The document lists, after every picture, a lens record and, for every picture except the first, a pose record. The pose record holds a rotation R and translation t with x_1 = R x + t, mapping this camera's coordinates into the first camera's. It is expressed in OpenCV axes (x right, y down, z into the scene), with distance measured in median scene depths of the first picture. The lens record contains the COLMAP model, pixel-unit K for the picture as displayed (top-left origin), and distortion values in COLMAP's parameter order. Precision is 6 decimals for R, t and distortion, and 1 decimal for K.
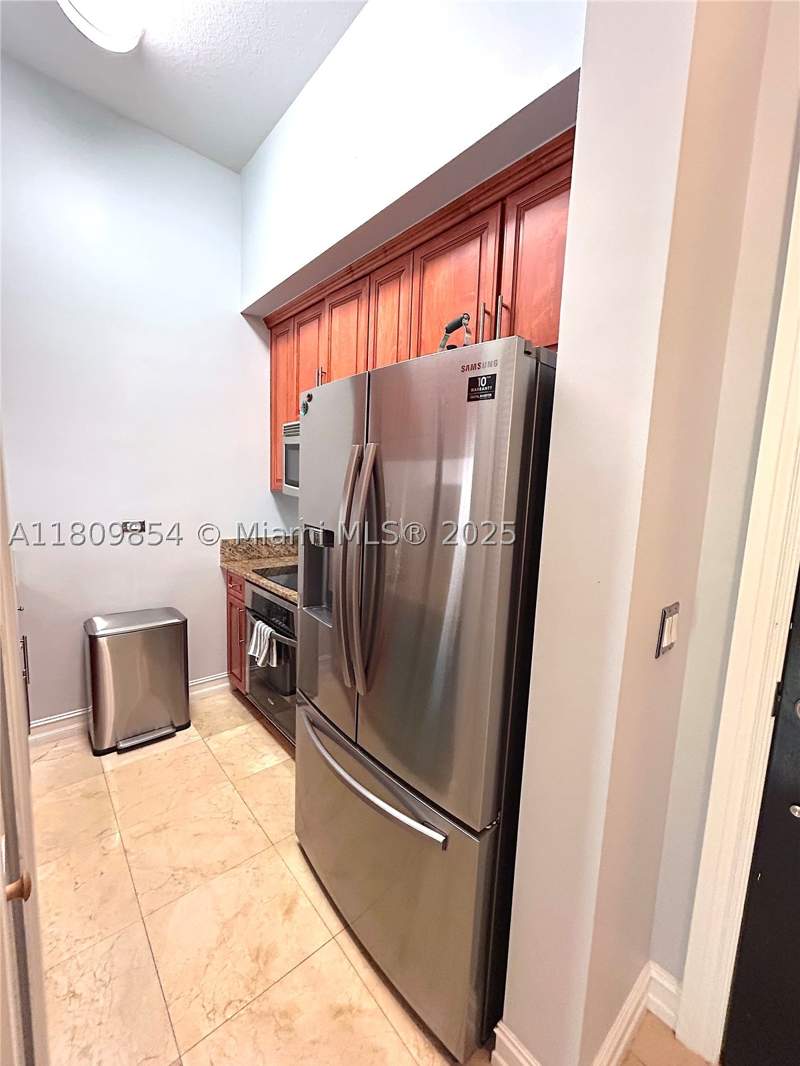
lens RADIAL K [[428.6, 0, 398.6], [0, 428.6, 531.3], [0, 0, 1]] dist [0.001290, 0.000148]
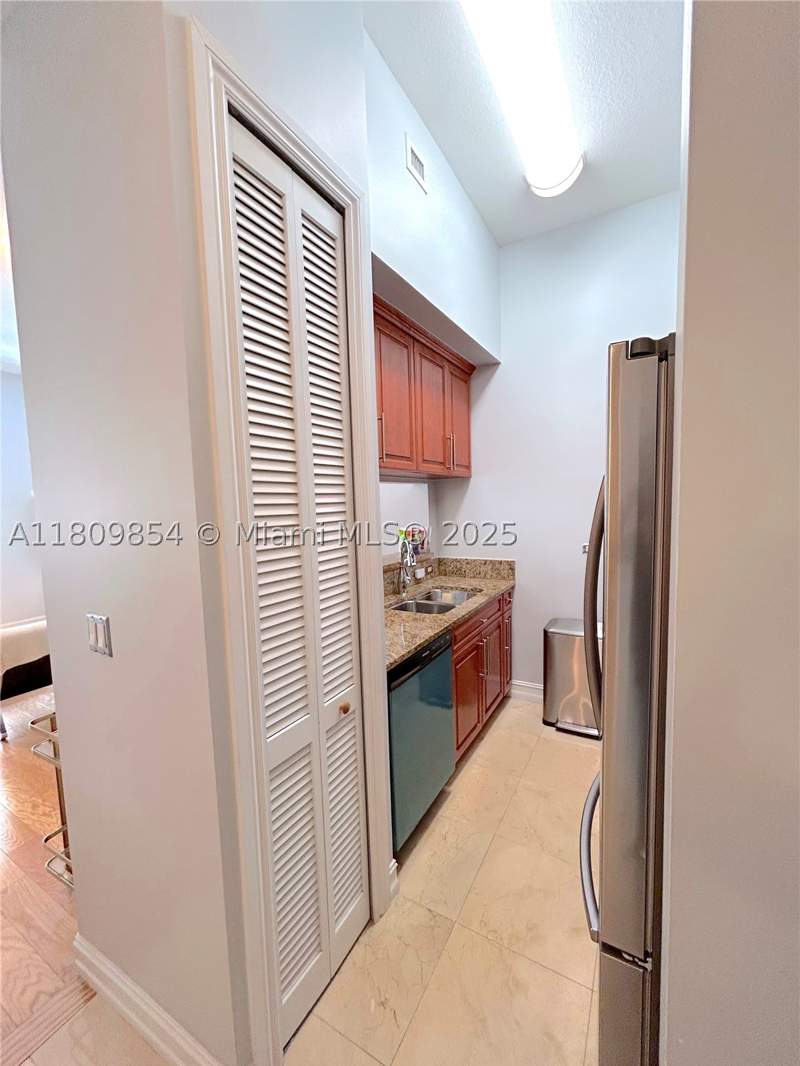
lens RADIAL K [[428.6, 0, 400.5], [0, 428.6, 539.6], [0, 0, 1]] dist [0.001290, 0.000148]
pose [[0.324059, 0.029917, -0.945564, 0.370031], [-0.076844, 0.997029, 0.005209, 0.007921], [0.942911, 0.070973, 0.325395, 0.163963]]
